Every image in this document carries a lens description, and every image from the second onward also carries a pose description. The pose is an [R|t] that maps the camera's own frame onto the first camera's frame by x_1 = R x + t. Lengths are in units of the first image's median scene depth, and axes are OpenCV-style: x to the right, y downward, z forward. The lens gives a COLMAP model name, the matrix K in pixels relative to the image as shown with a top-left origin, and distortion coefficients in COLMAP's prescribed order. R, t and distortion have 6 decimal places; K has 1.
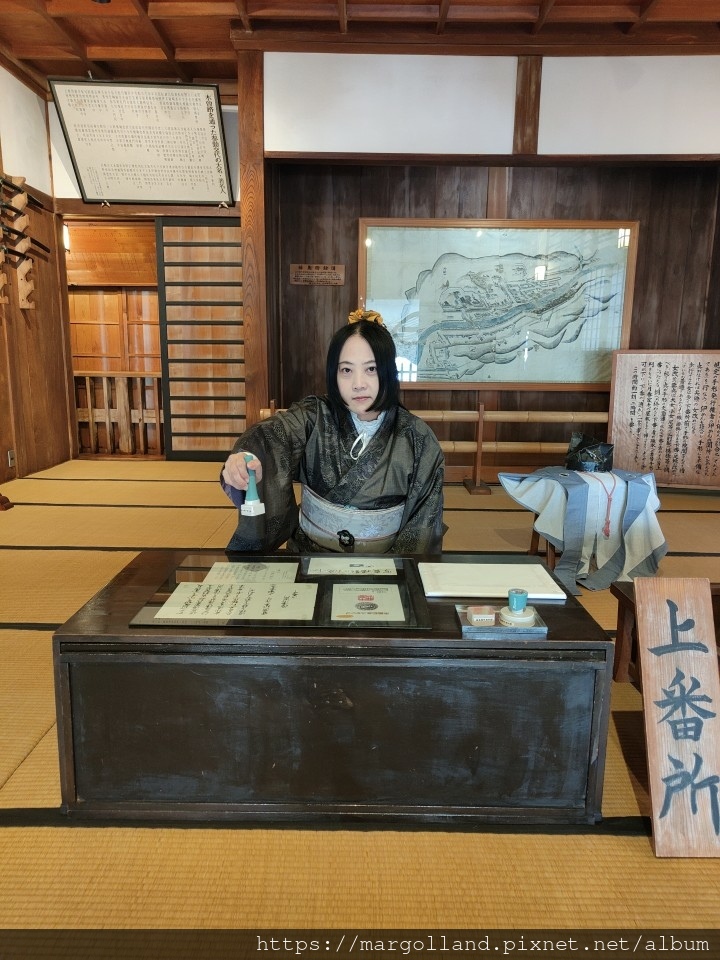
lens RADIAL K [[664.2, 0, 359.9], [0, 664.2, 480.6], [0, 0, 1]] dist [0.018117, -0.000799]
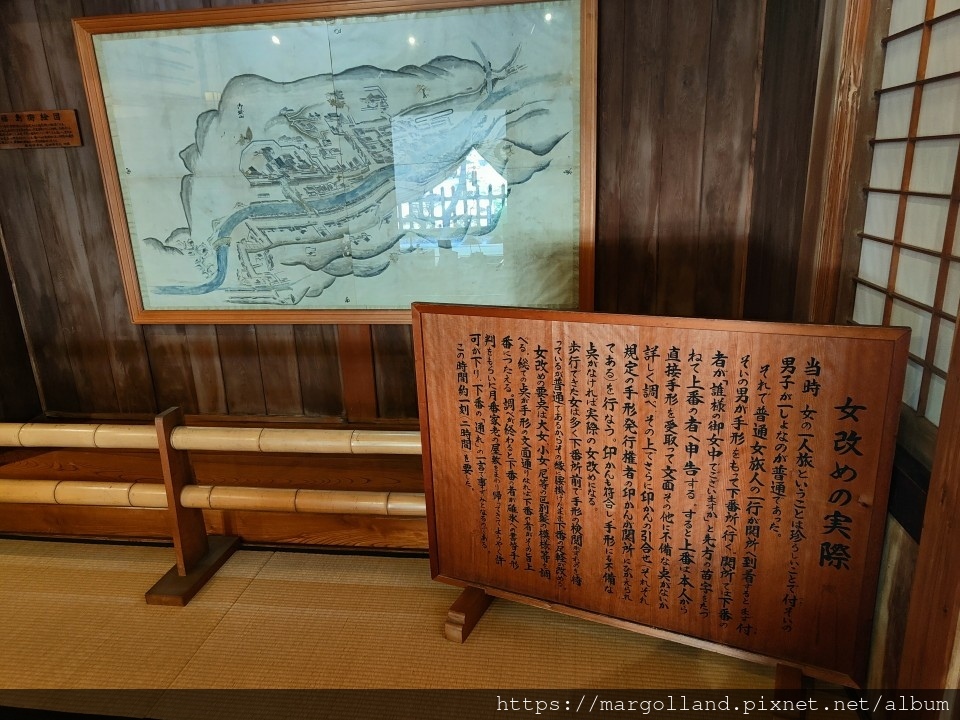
lens RADIAL K [[664.2, 0, 478.6], [0, 664.2, 359.8], [0, 0, 1]] dist [0.018117, -0.000799]
pose [[0.987139, -0.004634, -0.159798, 0.402755], [0.021964, 0.994032, 0.106859, -0.167778], [0.158349, -0.108994, 0.981349, 0.479574]]
